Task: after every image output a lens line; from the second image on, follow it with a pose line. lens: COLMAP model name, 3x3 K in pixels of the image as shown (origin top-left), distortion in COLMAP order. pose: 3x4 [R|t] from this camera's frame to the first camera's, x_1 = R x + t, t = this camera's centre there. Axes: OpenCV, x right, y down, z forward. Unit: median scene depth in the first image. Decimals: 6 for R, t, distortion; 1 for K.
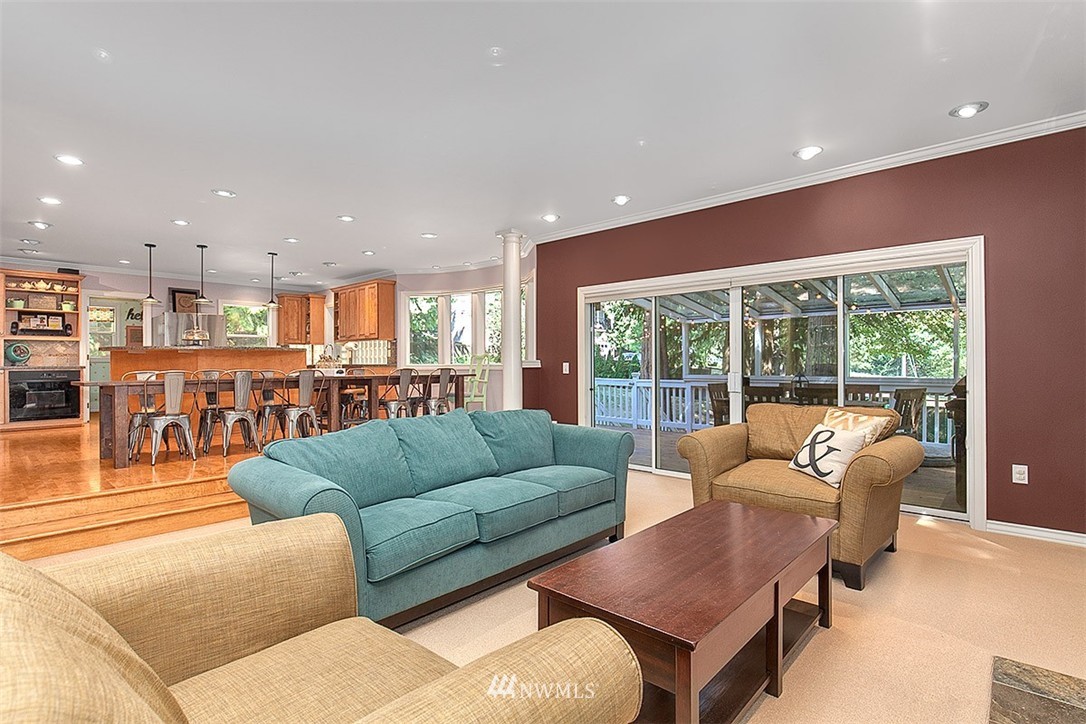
lens RADIAL K [[525.1, 0, 543.2], [0, 525.1, 364.8], [0, 0, 1]] dist [-0.001626, 0.000439]
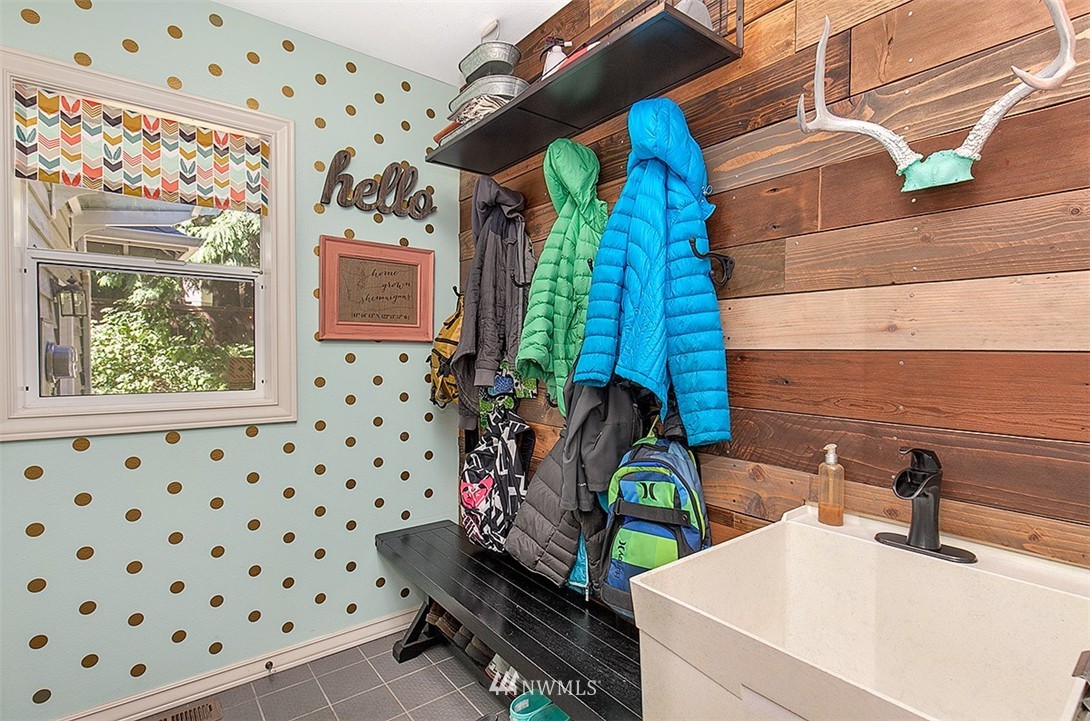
lens RADIAL K [[522.4, 0, 550.9], [0, 522.4, 361.4], [0, 0, 1]] dist [0.000487, 0.000004]
pose [[0.987909, 0.011074, -0.154641, -0.900318], [-0.008684, 0.999832, 0.016119, -0.041248], [0.154794, -0.014581, 0.987839, 1.086211]]
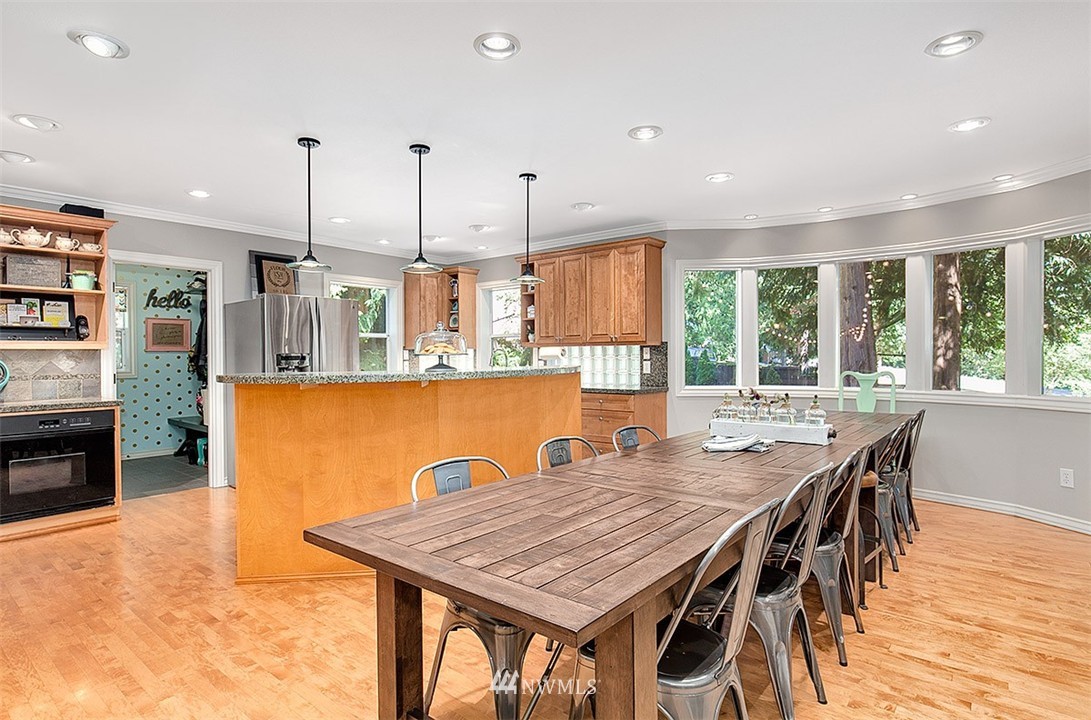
lens RADIAL K [[556.9, 0, 545.7], [0, 556.9, 360.9], [0, 0, 1]] dist [-0.003061, -0.002338]
pose [[0.998466, -0.002652, 0.055298, -0.488678], [0.002236, 0.999969, 0.007567, -0.037540], [-0.055317, -0.007432, 0.998441, 0.440323]]
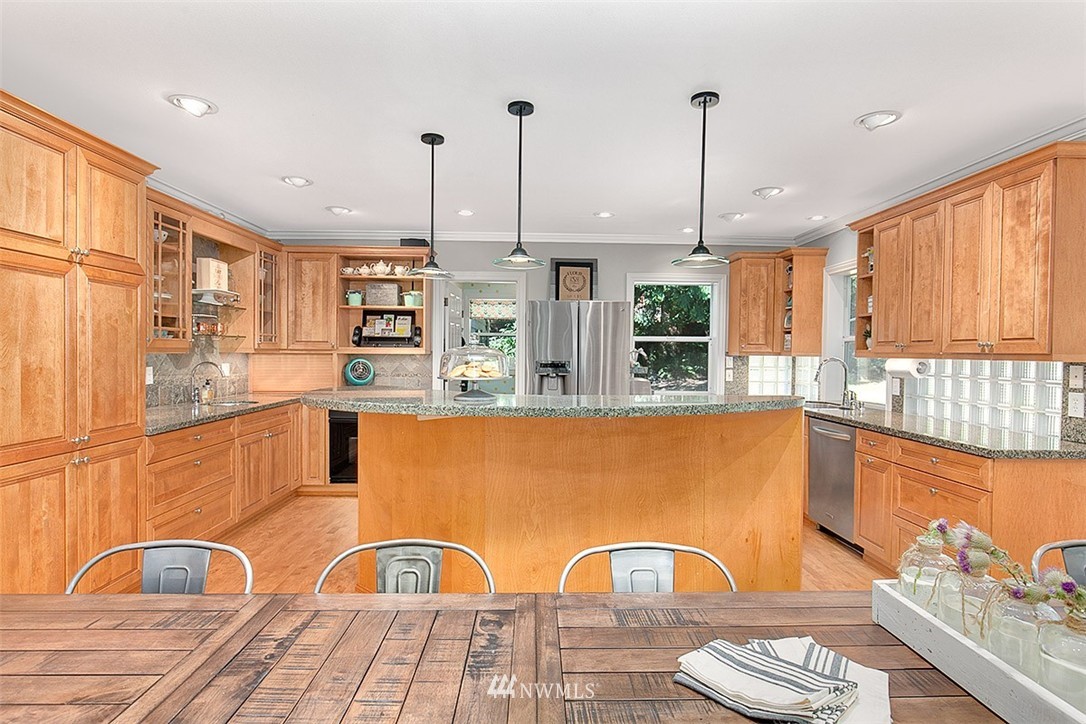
lens RADIAL K [[555.2, 0, 551.6], [0, 555.2, 363.0], [0, 0, 1]] dist [-0.004102, 0.001100]
pose [[0.704336, 0.027846, -0.709321, -0.314963], [-0.014995, 0.999591, 0.024352, -0.053527], [0.709709, -0.006516, 0.704465, 0.646022]]
